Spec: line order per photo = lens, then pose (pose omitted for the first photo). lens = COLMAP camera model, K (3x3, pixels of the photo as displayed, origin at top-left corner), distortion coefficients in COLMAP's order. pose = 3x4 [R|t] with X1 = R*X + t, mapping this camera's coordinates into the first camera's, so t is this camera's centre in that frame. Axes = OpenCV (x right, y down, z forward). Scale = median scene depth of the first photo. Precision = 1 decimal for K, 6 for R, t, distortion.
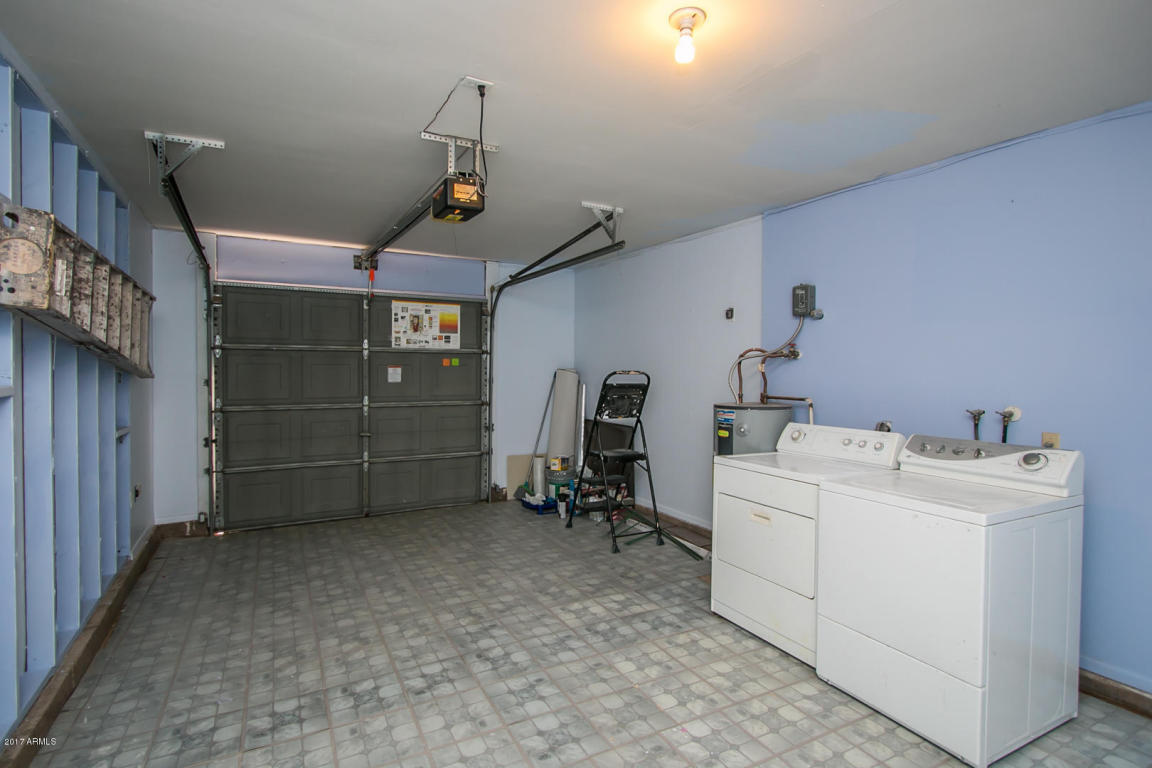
lens RADIAL K [[575.4, 0, 575.3], [0, 575.4, 378.1], [0, 0, 1]] dist [-0.017268, -0.000385]
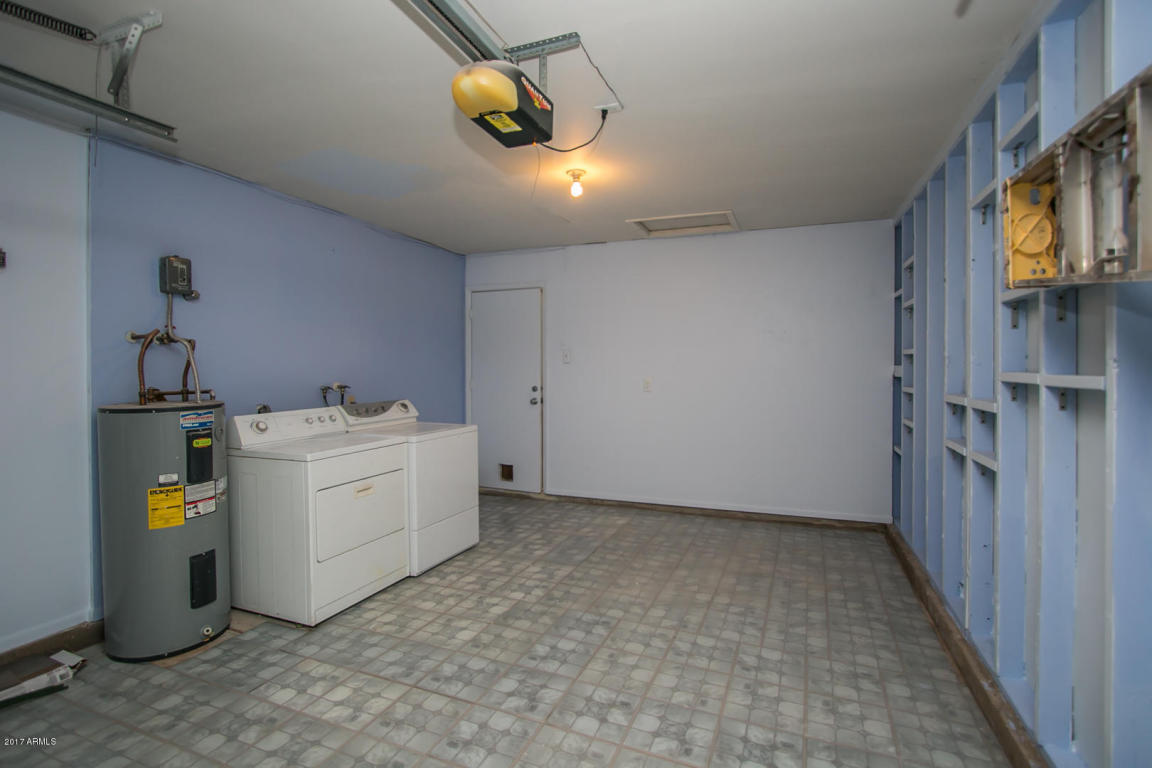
lens RADIAL K [[544.1, 0, 576.9], [0, 544.1, 376.3], [0, 0, 1]] dist [-0.010665, -0.000173]
pose [[-0.634259, -0.024387, 0.772736, -0.783882], [0.011005, 0.999116, 0.040564, -0.017627], [-0.773042, 0.034232, -0.633430, 1.408604]]
